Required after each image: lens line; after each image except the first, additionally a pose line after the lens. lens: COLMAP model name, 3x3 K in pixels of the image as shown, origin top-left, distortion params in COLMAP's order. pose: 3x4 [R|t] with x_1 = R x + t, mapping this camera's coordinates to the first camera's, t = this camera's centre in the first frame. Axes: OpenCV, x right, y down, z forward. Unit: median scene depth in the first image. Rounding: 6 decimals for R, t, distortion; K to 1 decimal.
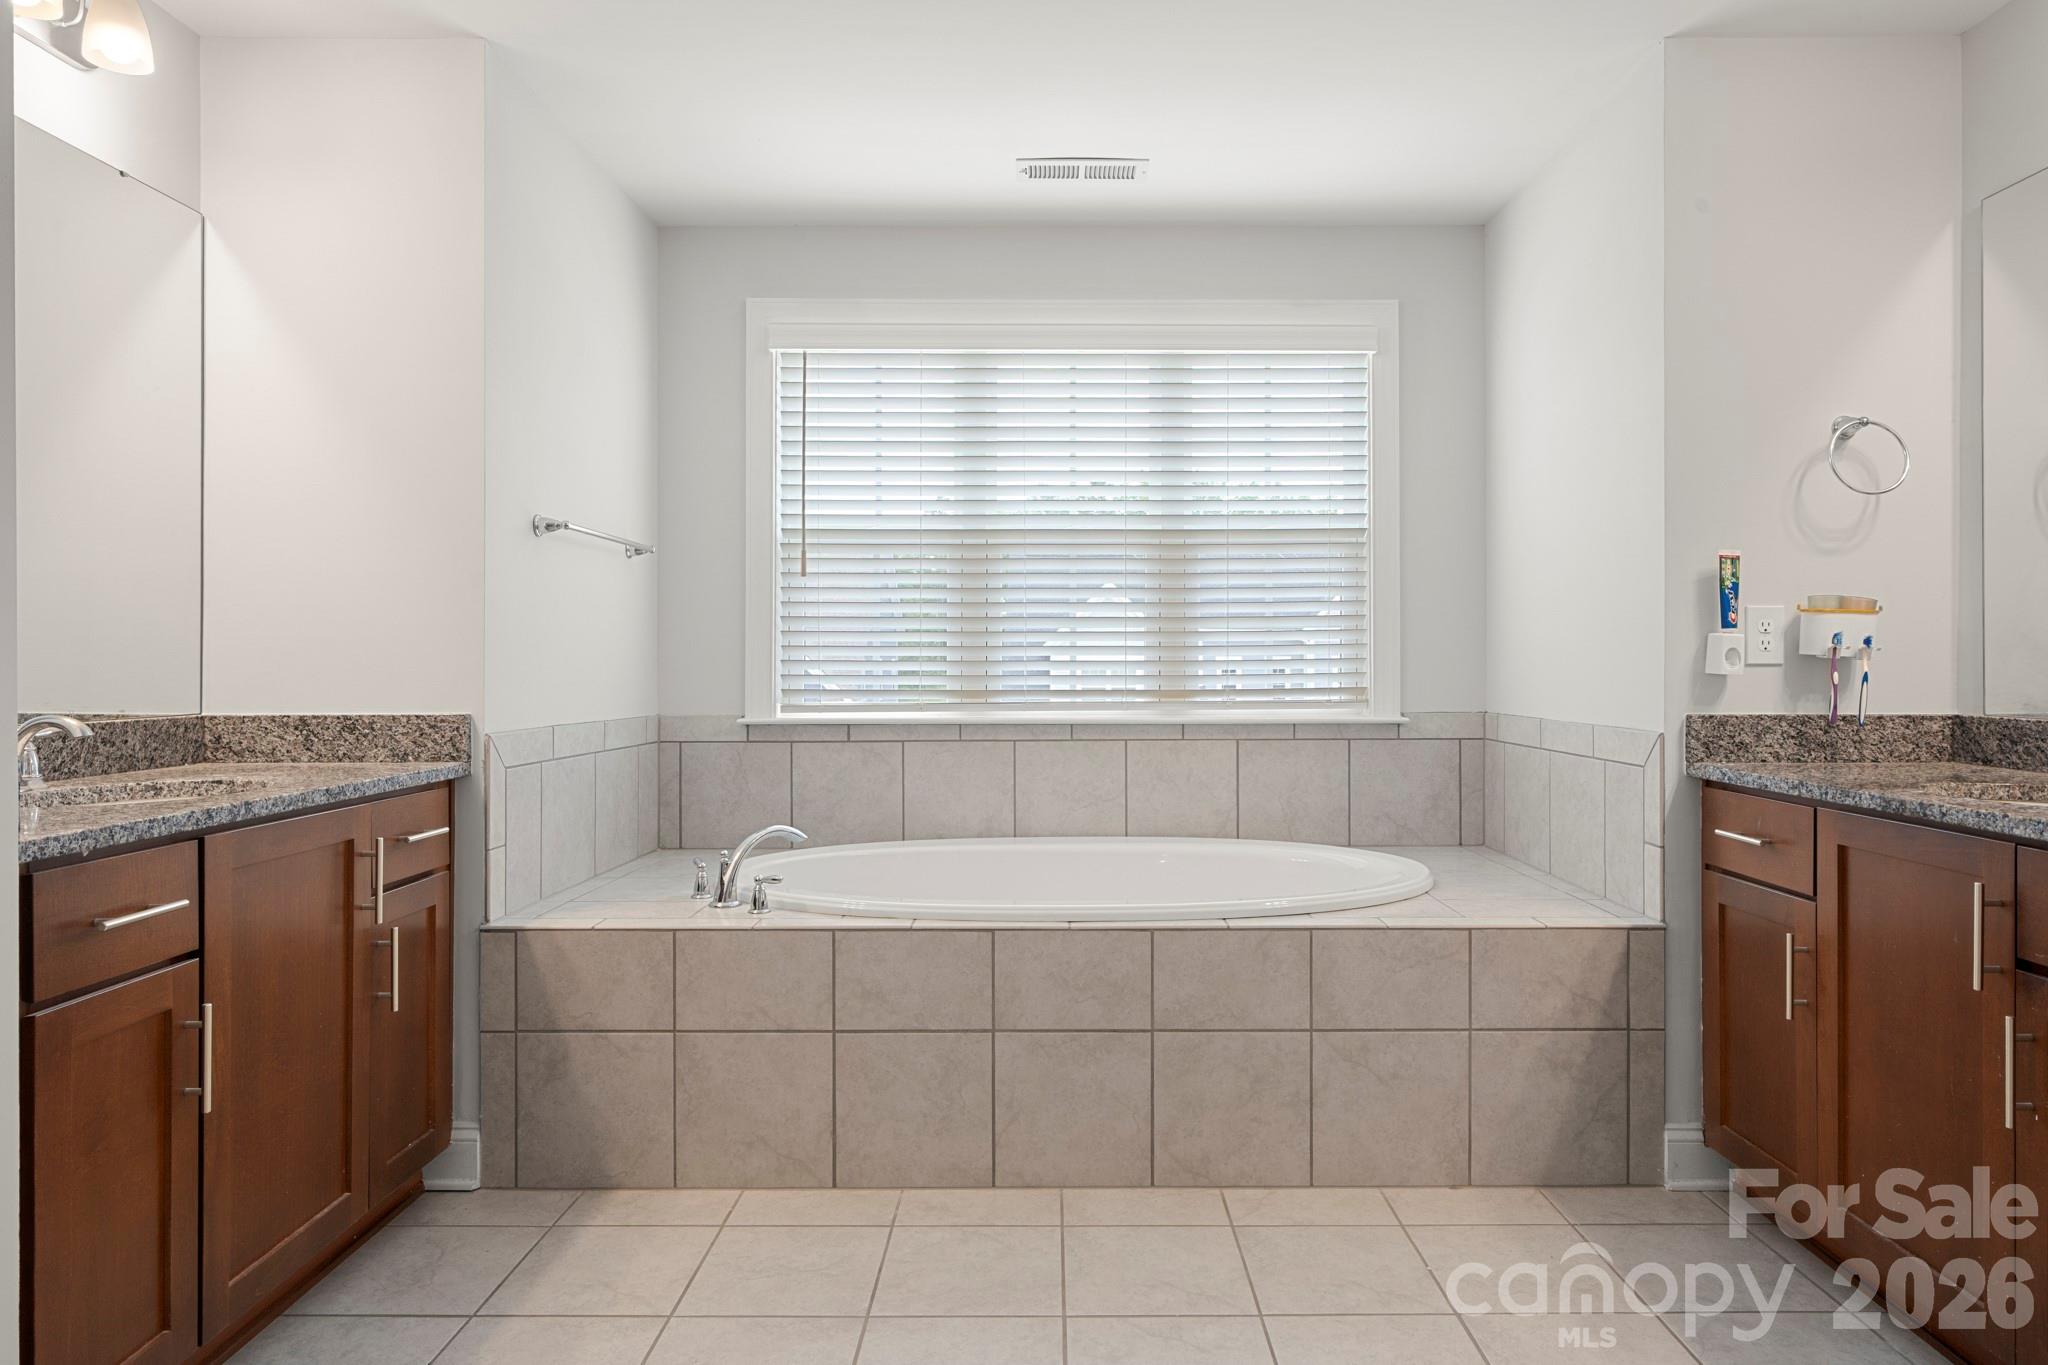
lens RADIAL K [[1185.9, 0, 1028.9], [0, 1185.9, 660.0], [0, 0, 1]] dist [0.004272, -0.000675]
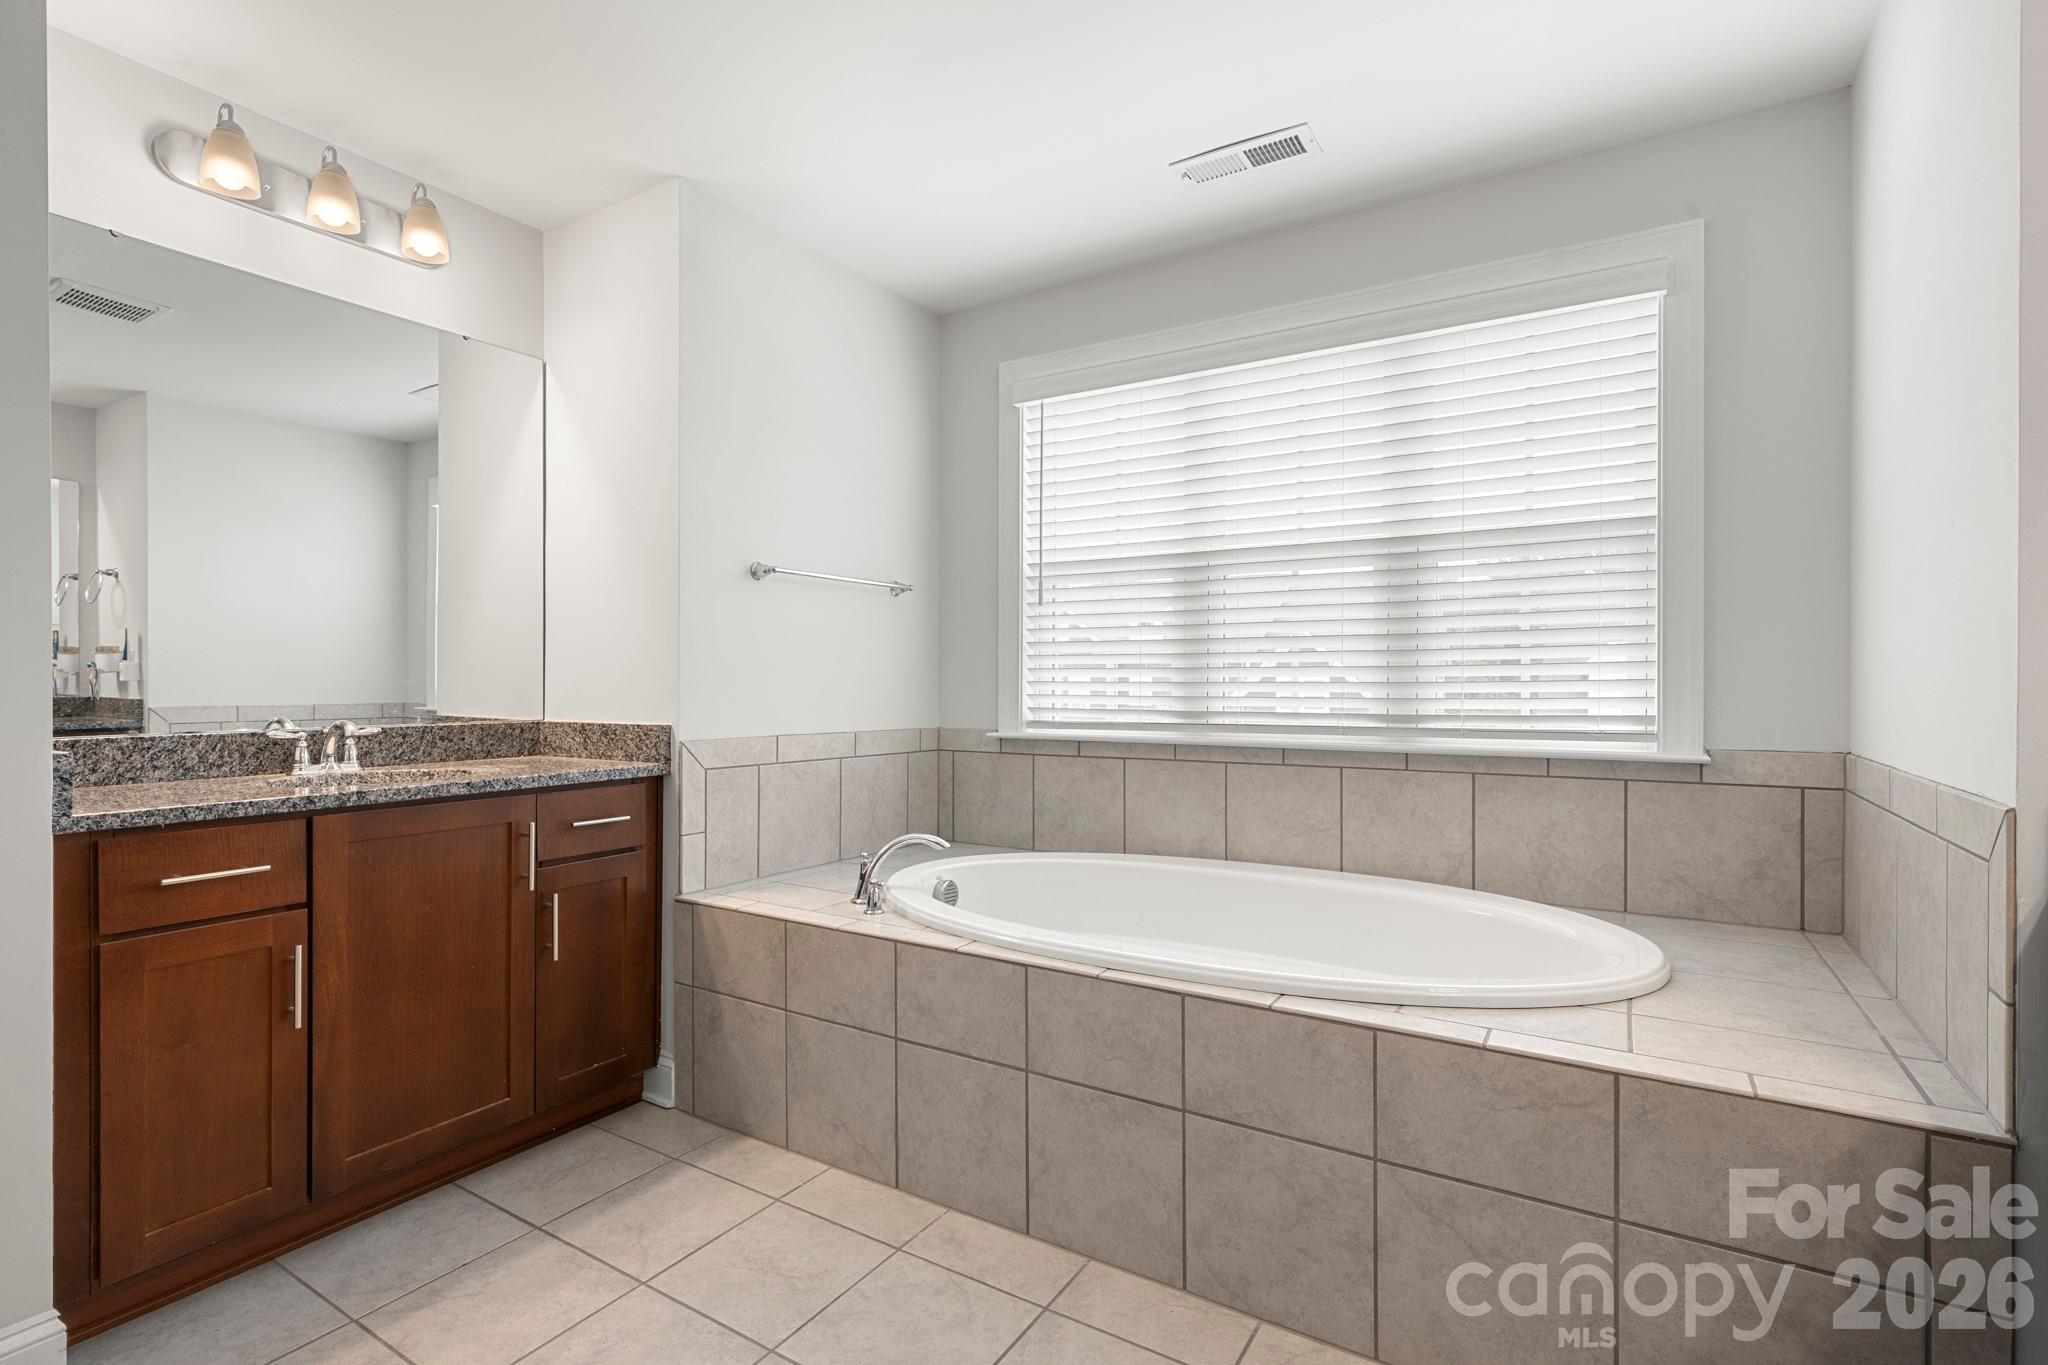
lens RADIAL K [[922.9, 0, 1049.0], [0, 922.9, 683.1], [0, 0, 1]] dist [0.001543, 0.001084]
pose [[0.858661, 0.001959, -0.512541, 0.364653], [0.000014, 0.999993, 0.003845, -0.002095], [0.512545, -0.003309, 0.858654, 0.372818]]
